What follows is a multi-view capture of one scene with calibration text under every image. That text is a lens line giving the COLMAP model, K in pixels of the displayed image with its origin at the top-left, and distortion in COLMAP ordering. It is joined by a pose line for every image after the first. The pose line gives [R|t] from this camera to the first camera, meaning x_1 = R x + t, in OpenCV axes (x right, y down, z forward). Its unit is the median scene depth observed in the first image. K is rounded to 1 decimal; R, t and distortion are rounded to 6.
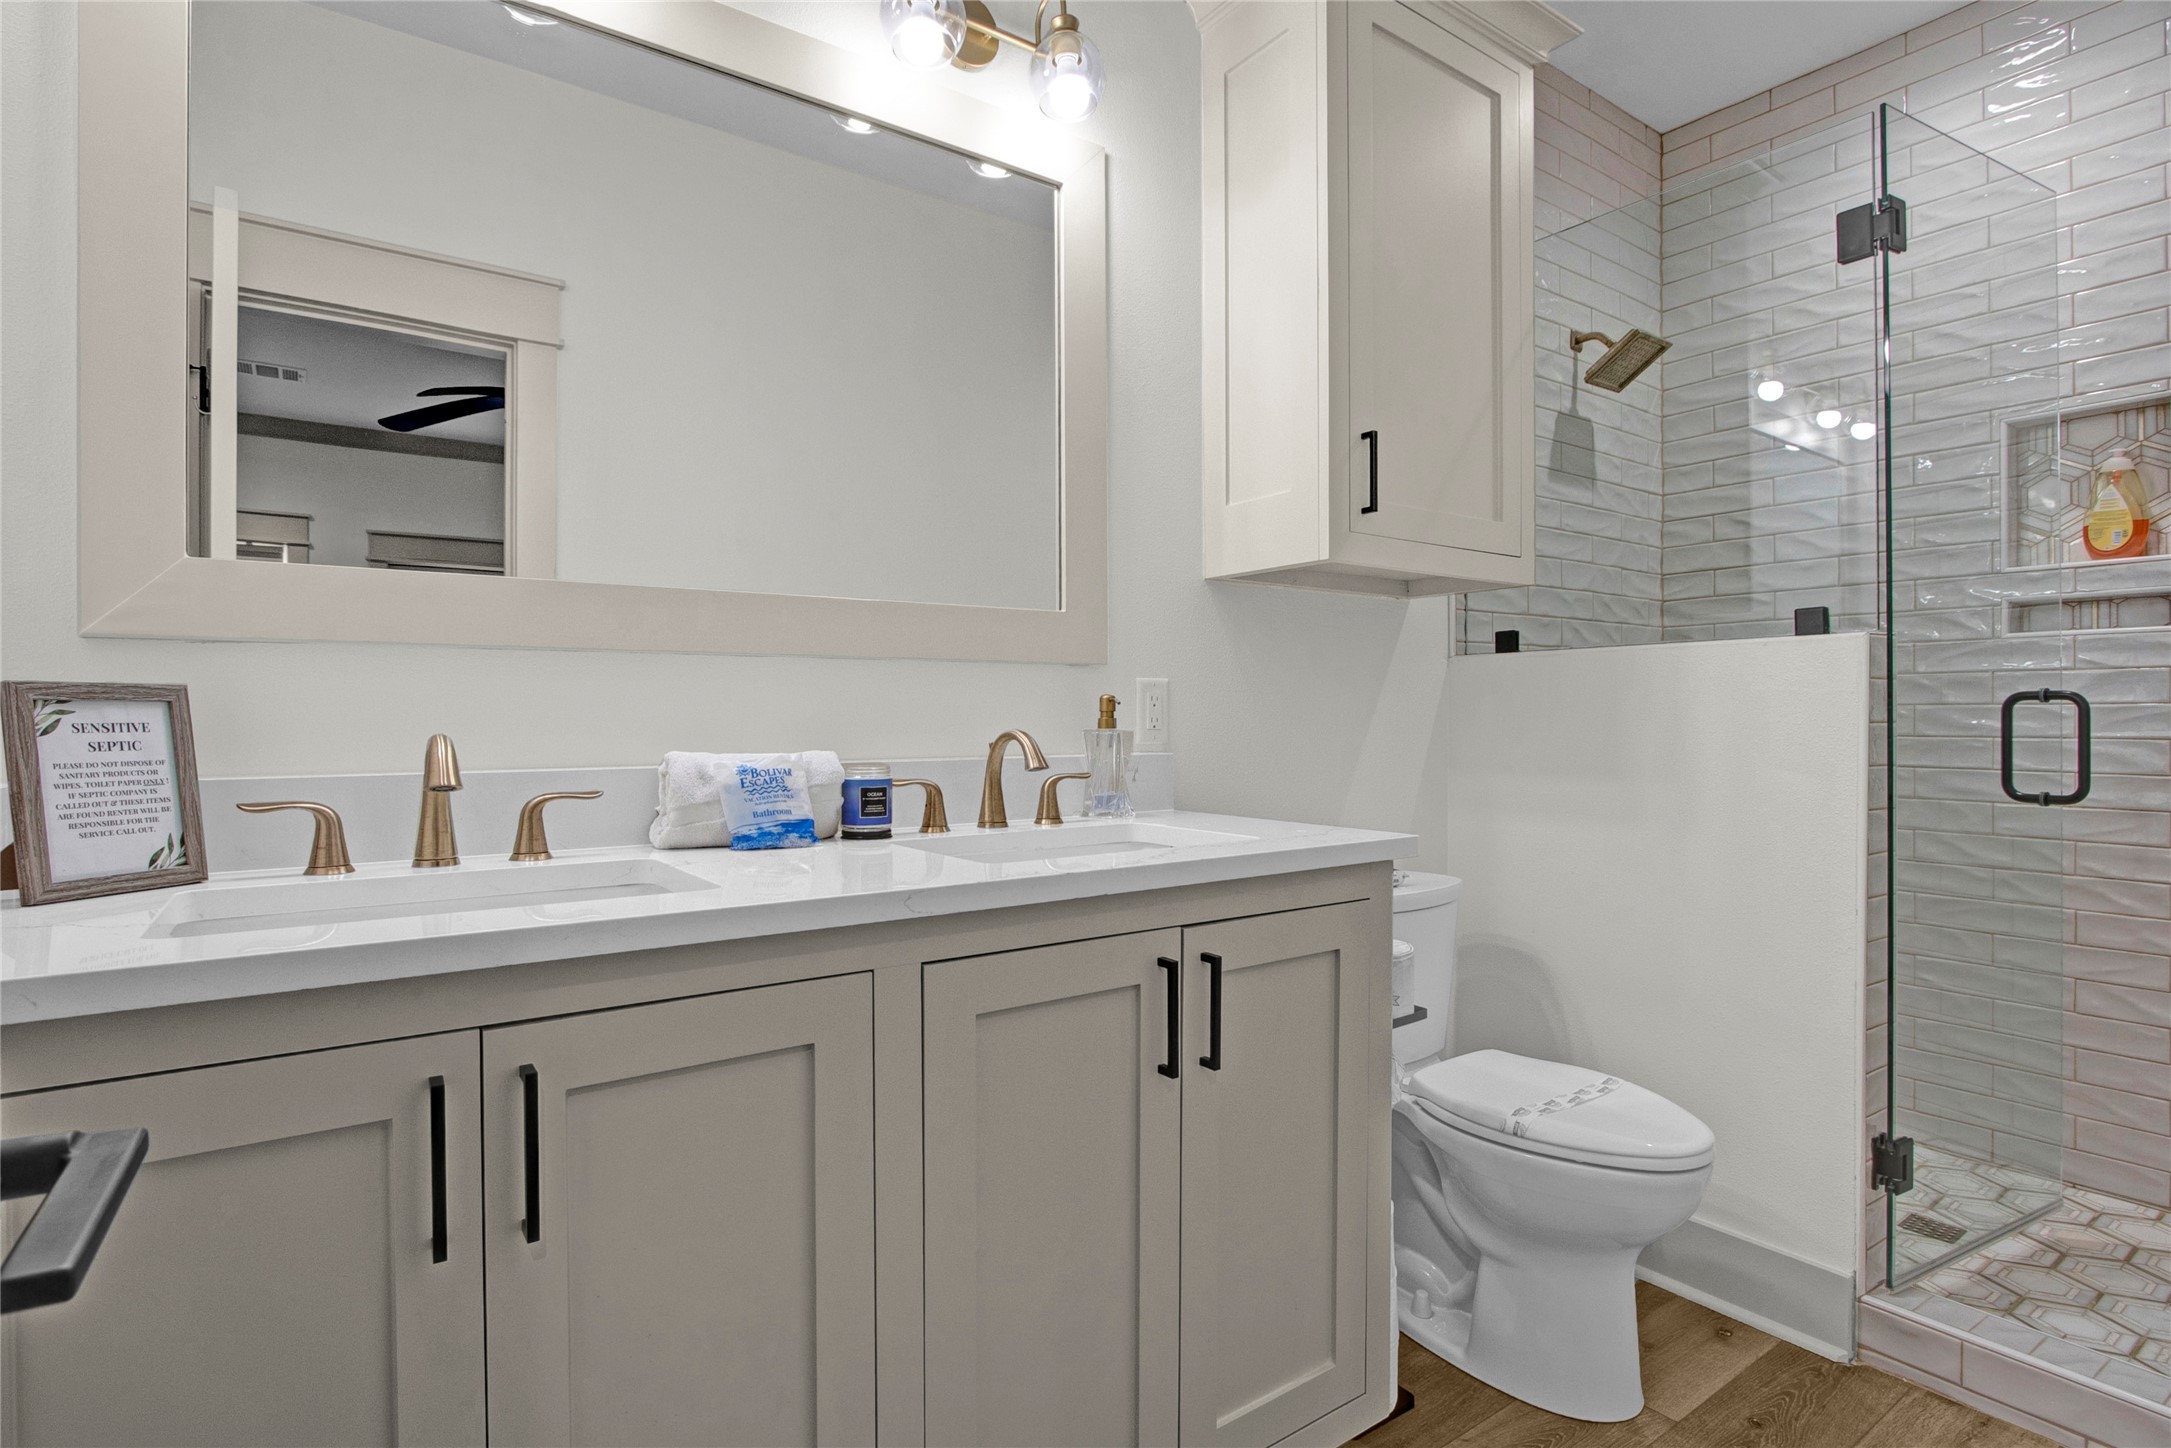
lens RADIAL K [[988.9, 0, 1079.3], [0, 988.9, 714.2], [0, 0, 1]] dist [-0.015412, 0.002602]
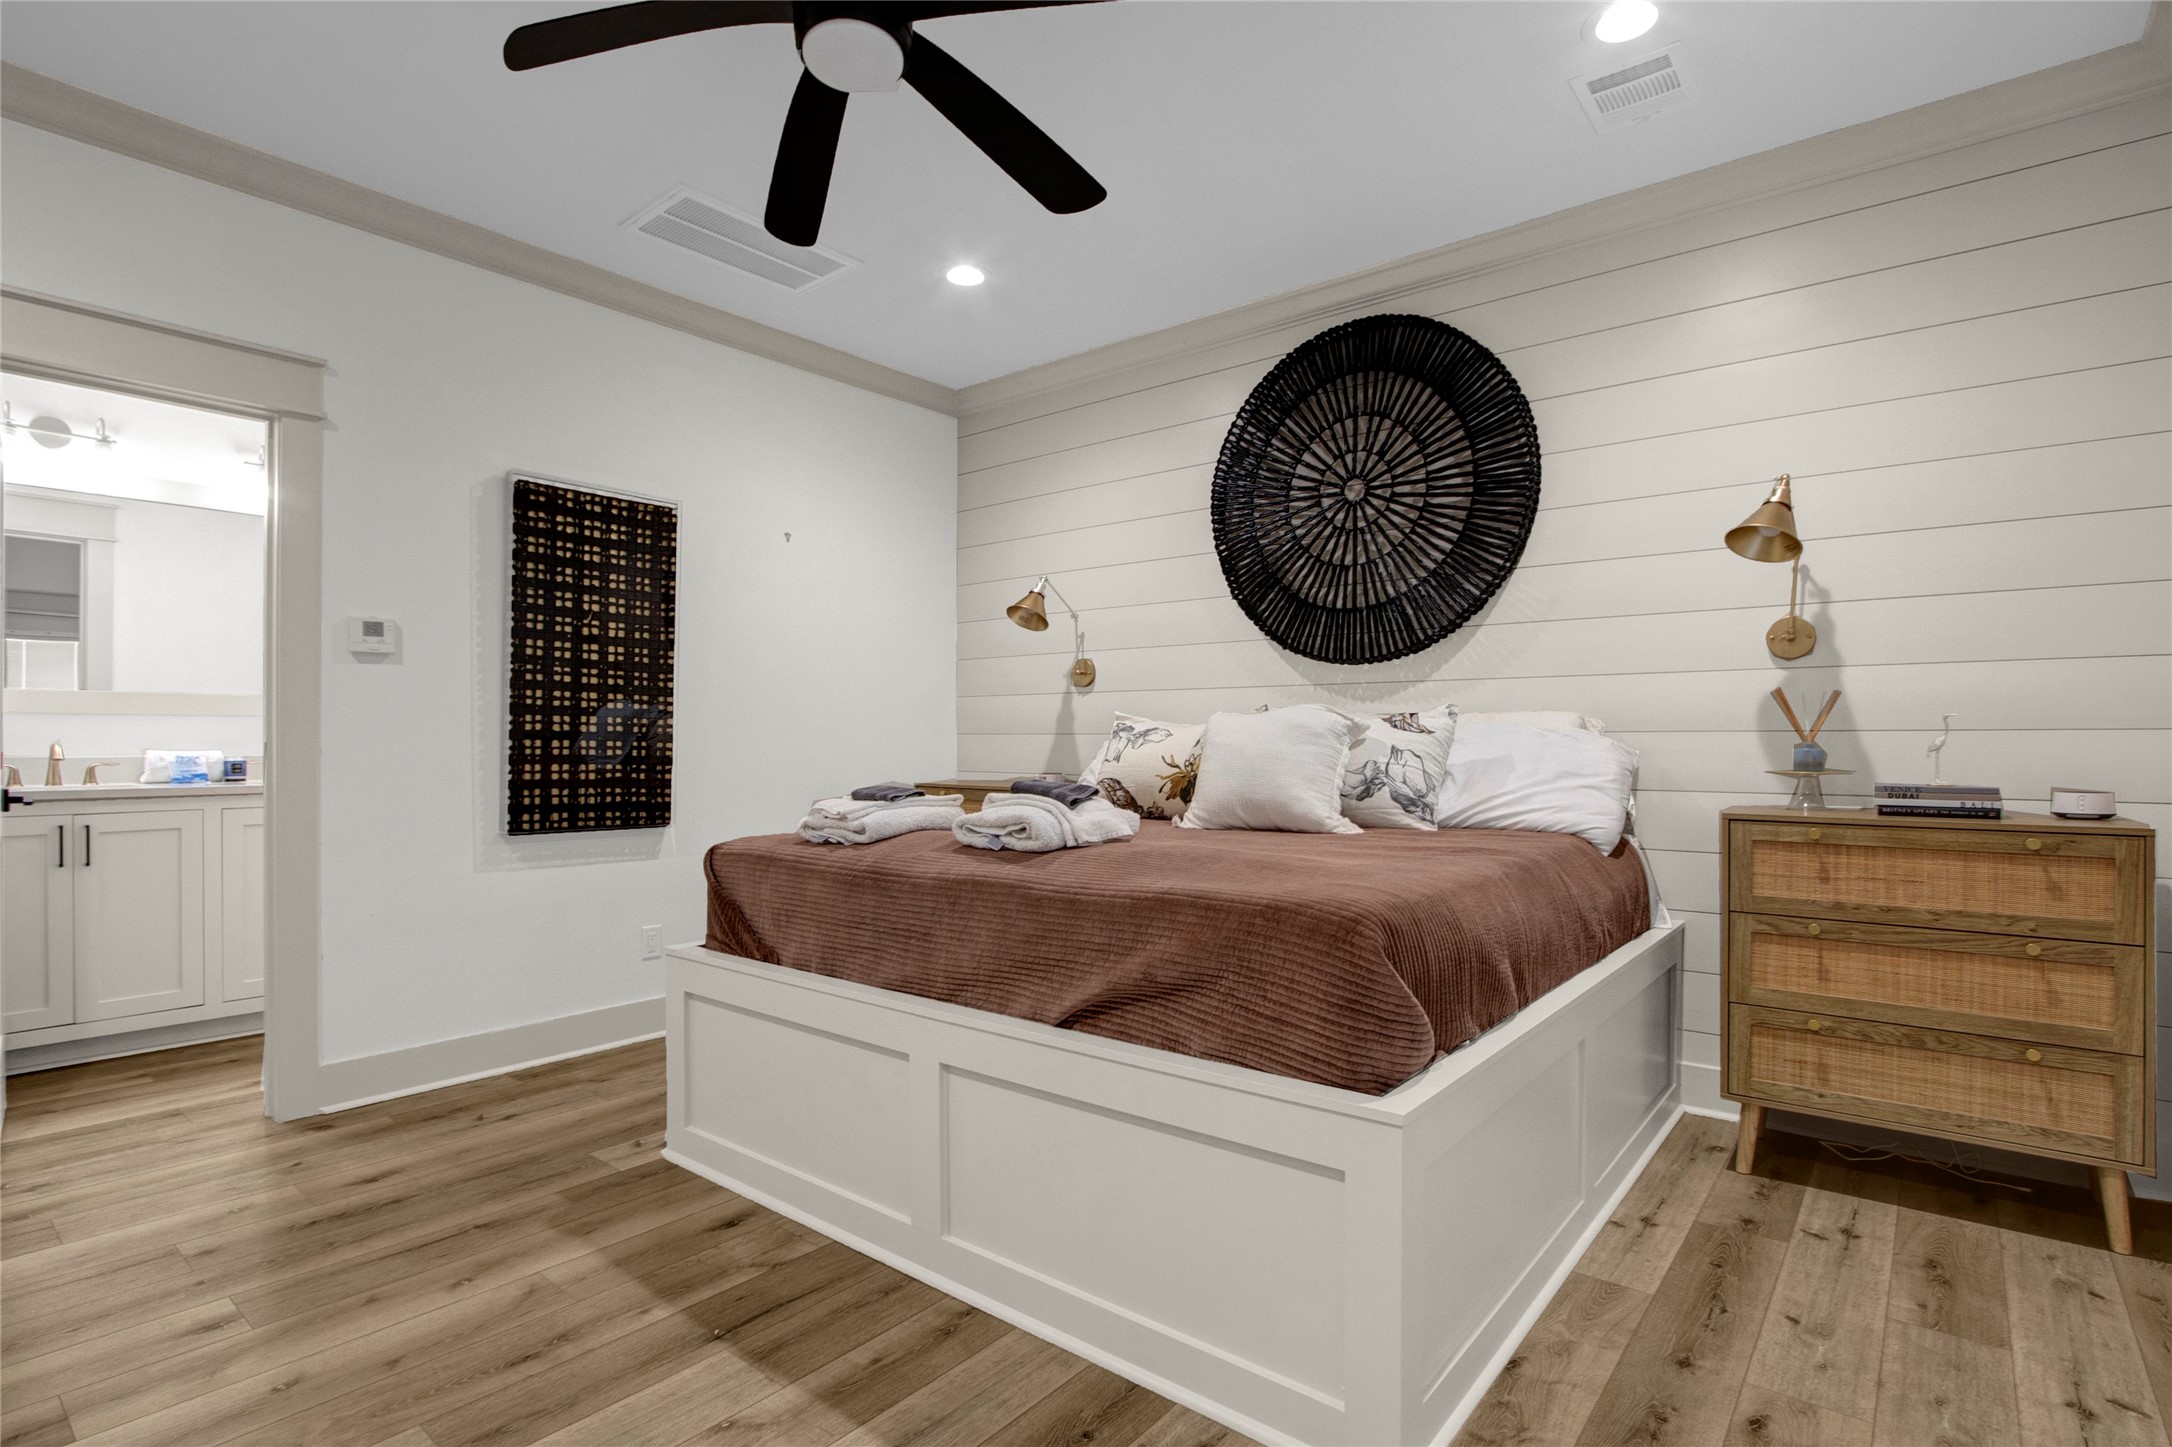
lens RADIAL K [[1034.2, 0, 1086.2], [0, 1034.2, 727.8], [0, 0, 1]] dist [-0.003274, -0.000533]
pose [[0.969932, 0.000338, 0.243377, 1.516020], [0.002303, 0.999942, -0.010566, 0.009176], [-0.243367, 0.010809, 0.969874, -2.601580]]
